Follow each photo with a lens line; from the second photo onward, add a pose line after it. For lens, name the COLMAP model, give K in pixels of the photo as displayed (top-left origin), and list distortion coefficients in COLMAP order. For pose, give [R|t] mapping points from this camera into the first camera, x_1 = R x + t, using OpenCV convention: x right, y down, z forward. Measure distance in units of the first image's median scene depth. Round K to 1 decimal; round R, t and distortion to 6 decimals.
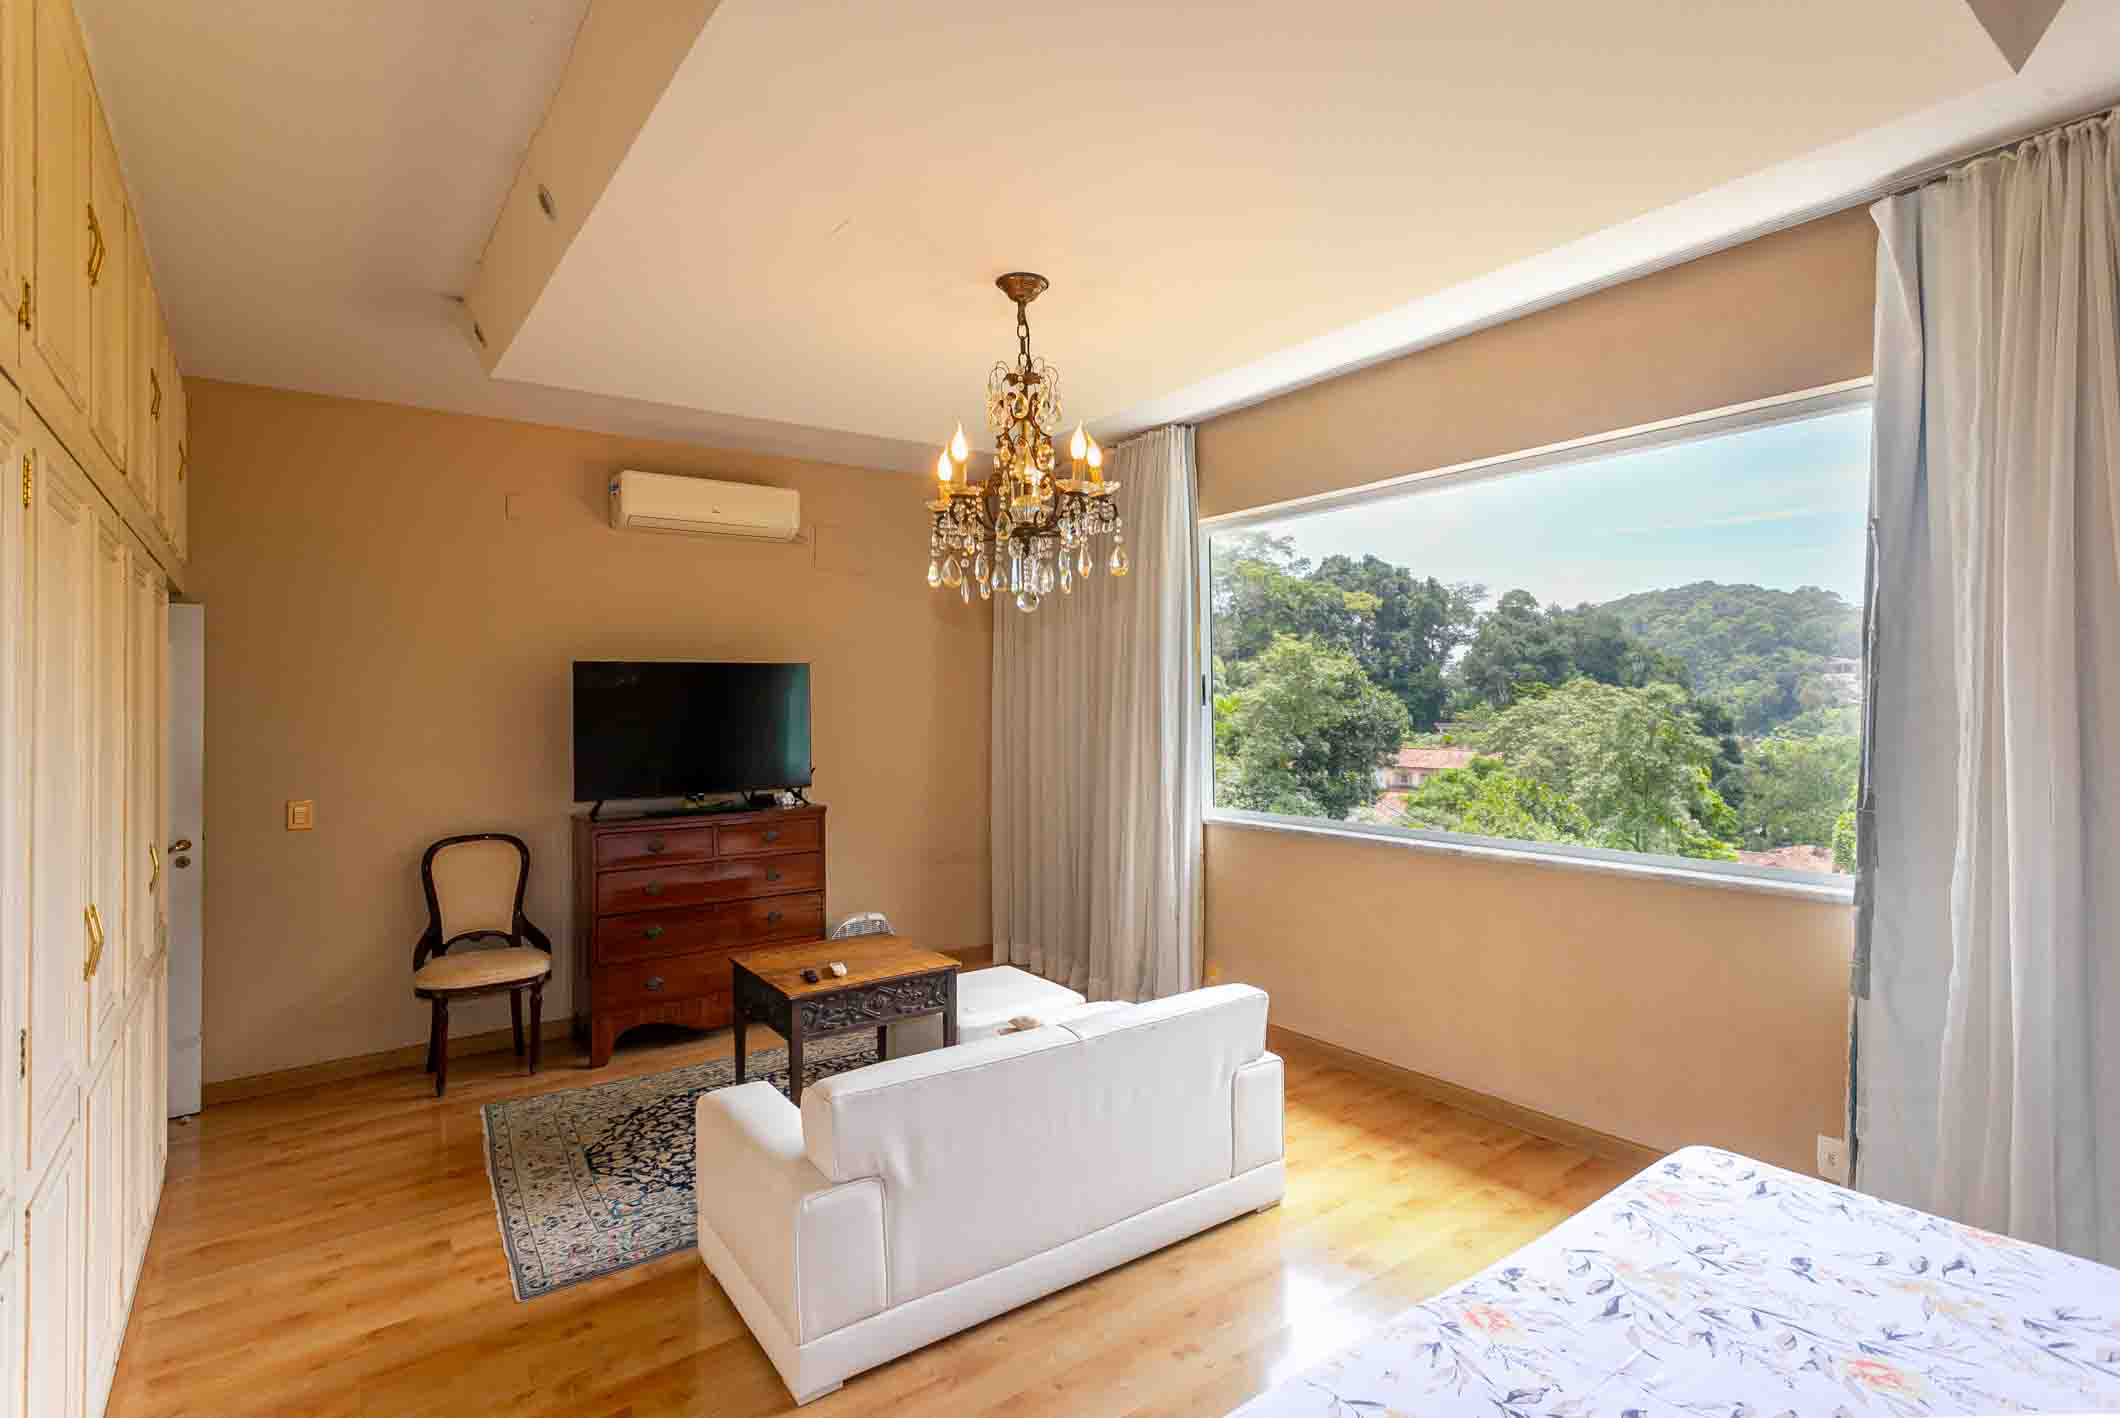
lens RADIAL K [[1021.6, 0, 1056.5], [0, 1021.6, 686.9], [0, 0, 1]] dist [-0.000541, -0.000890]
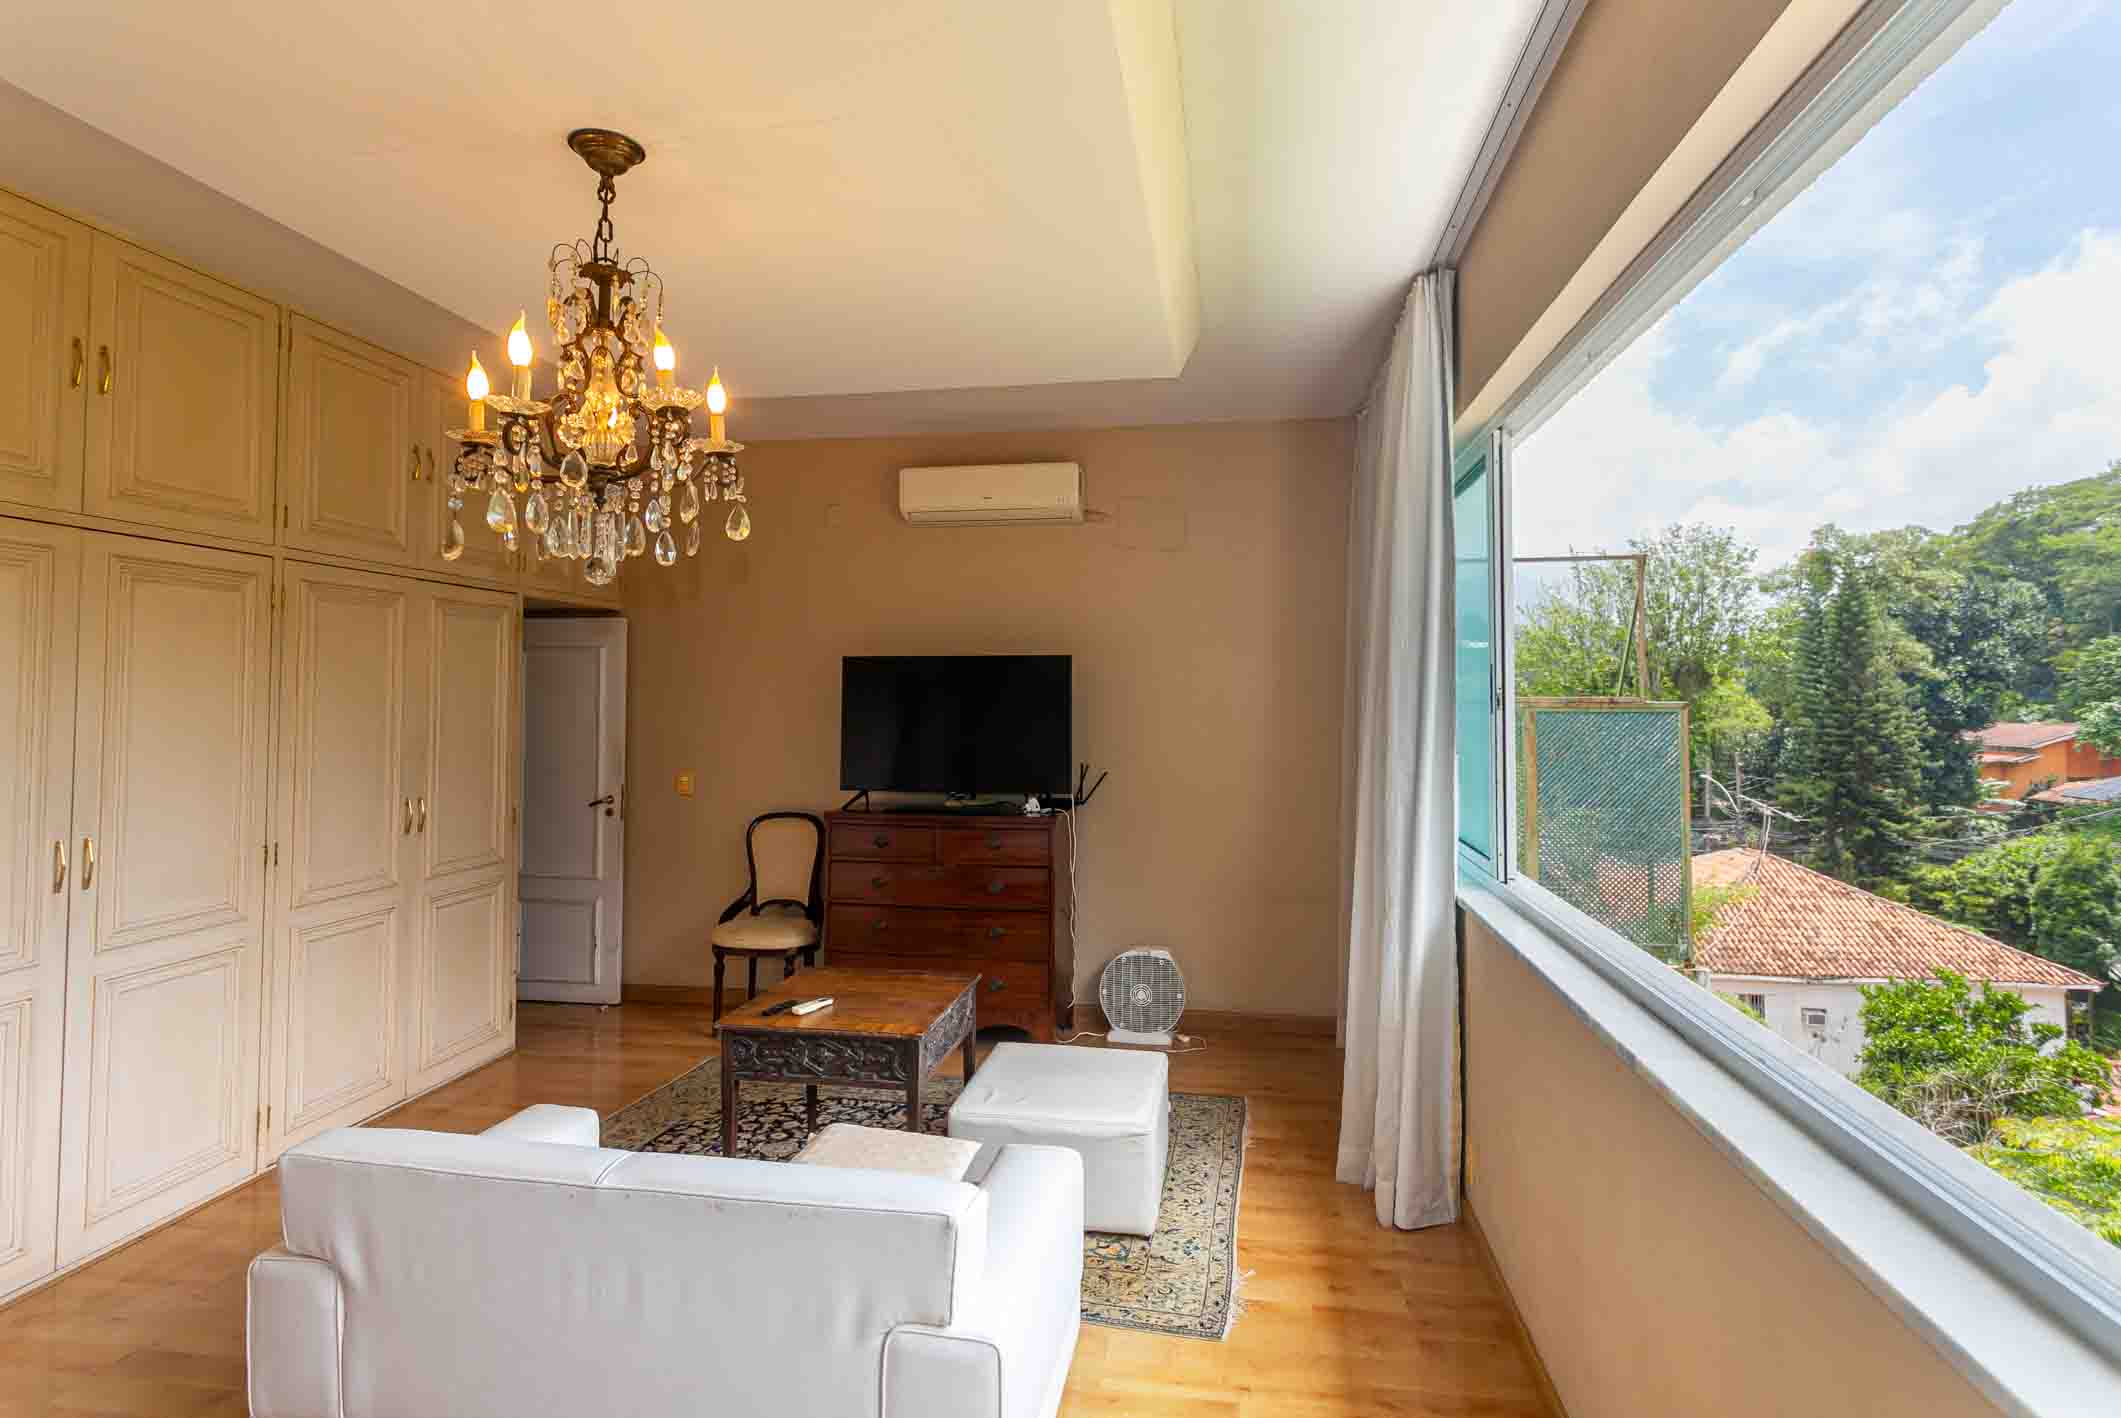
lens RADIAL K [[1012.9, 0, 1076.8], [0, 1012.9, 665.7], [0, 0, 1]] dist [0.001414, 0.000877]
pose [[0.707114, -0.008020, -0.707054, 0.046556], [-0.001002, 0.999923, -0.012344, -0.000299], [0.707099, 0.009437, 0.707052, 0.045417]]
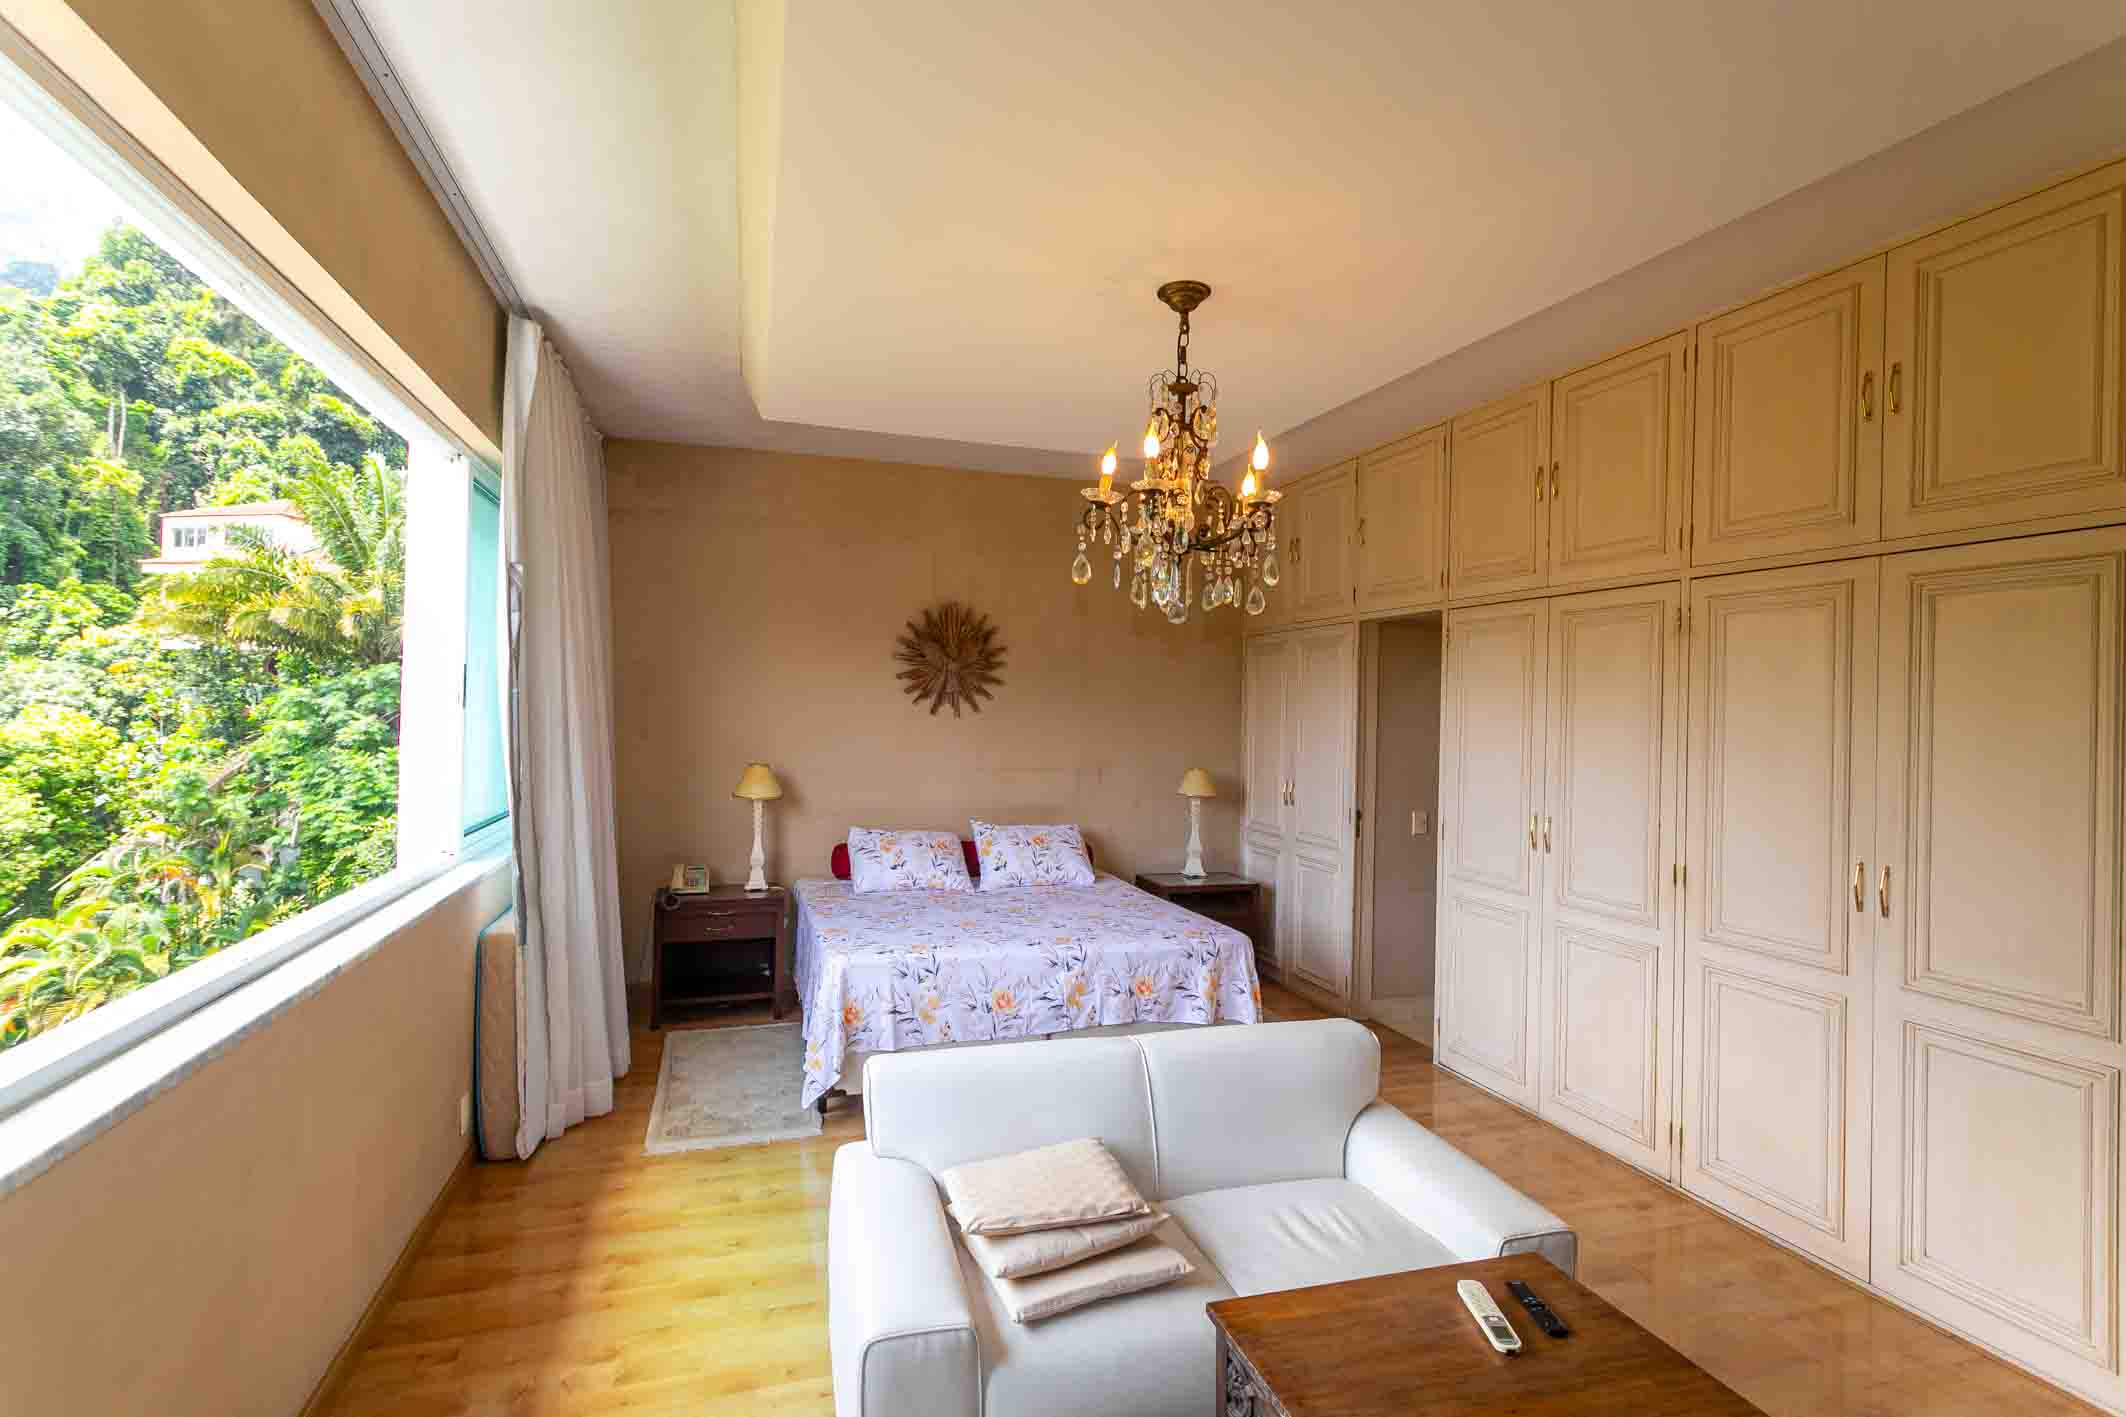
lens RADIAL K [[994.3, 0, 1071.7], [0, 994.3, 703.0], [0, 0, 1]] dist [-0.000602, 0.000189]
pose [[-0.950896, -0.003499, 0.309491, -0.014493], [-0.011371, 0.999656, -0.023636, 0.001766], [-0.309302, -0.025995, -0.950609, 0.122524]]
